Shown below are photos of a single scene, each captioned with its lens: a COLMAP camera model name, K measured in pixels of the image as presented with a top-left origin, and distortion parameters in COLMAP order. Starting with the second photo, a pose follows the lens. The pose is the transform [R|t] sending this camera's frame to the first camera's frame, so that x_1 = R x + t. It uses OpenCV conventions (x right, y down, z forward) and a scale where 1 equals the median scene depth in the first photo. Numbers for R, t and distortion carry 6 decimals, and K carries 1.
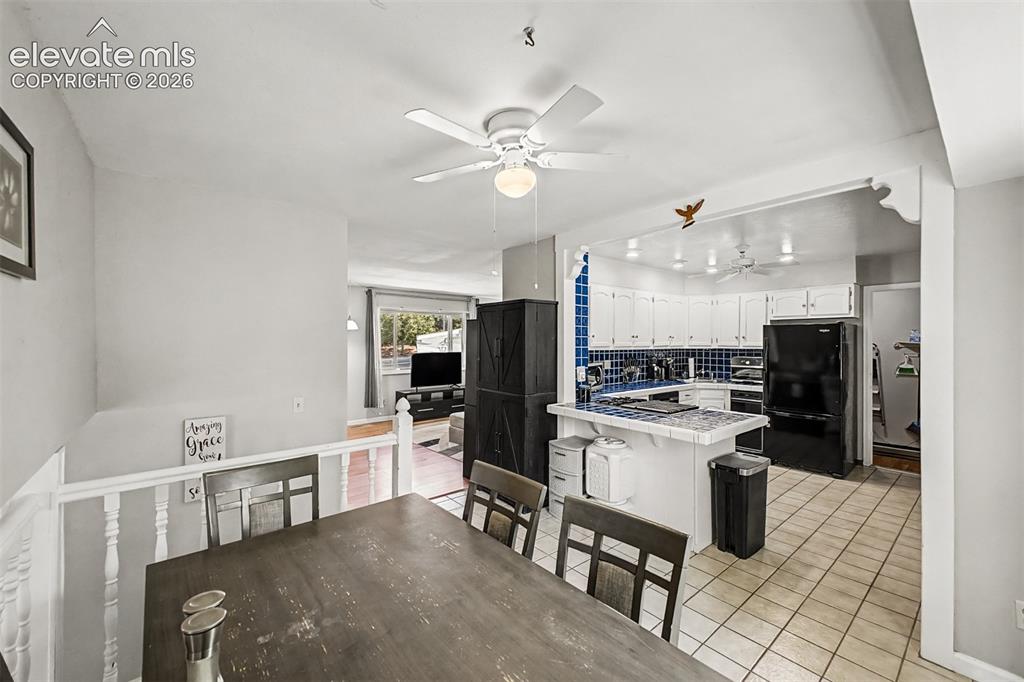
lens RADIAL K [[401.8, 0, 503.0], [0, 401.8, 340.4], [0, 0, 1]] dist [0.012327, -0.001626]
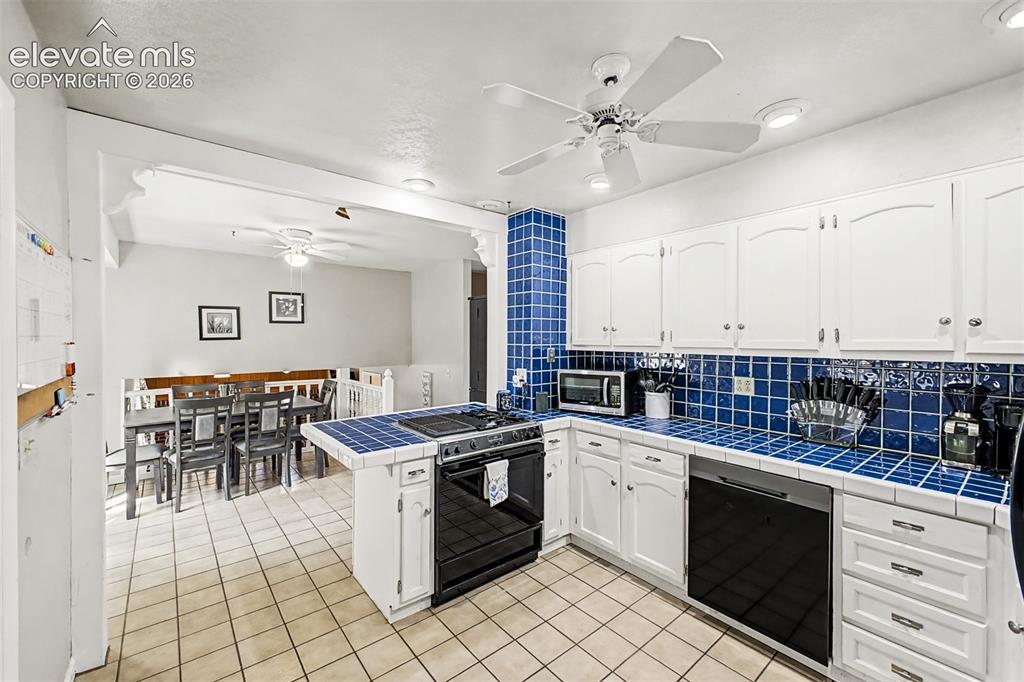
lens RADIAL K [[401.8, 0, 514.0], [0, 401.8, 347.9], [0, 0, 1]] dist [0.012327, -0.001626]
pose [[0.015944, 0.025096, -0.999558, 0.770872], [0.000925, 0.999684, 0.025114, 0.002418], [0.999872, -0.001325, 0.015915, 0.751523]]
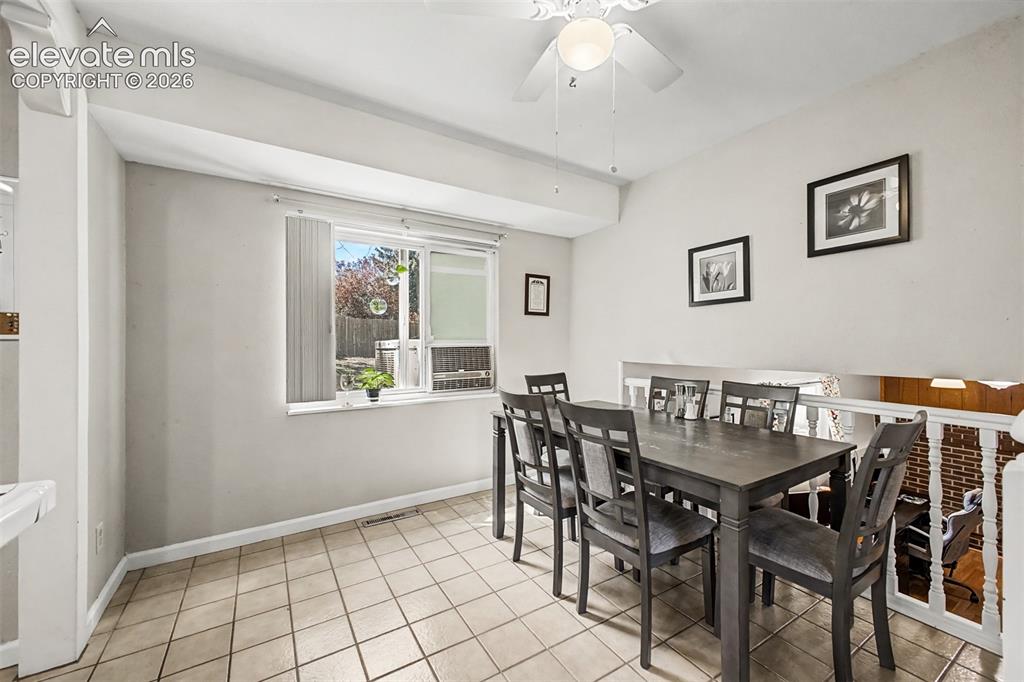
lens RADIAL K [[401.8, 0, 536.4], [0, 401.8, 343.5], [0, 0, 1]] dist [0.012327, -0.001626]
pose [[-0.991872, -0.001198, 0.127230, -0.000666], [-0.000766, 0.999994, 0.003442, 0.055196], [-0.127234, 0.003316, -0.991867, 0.625712]]
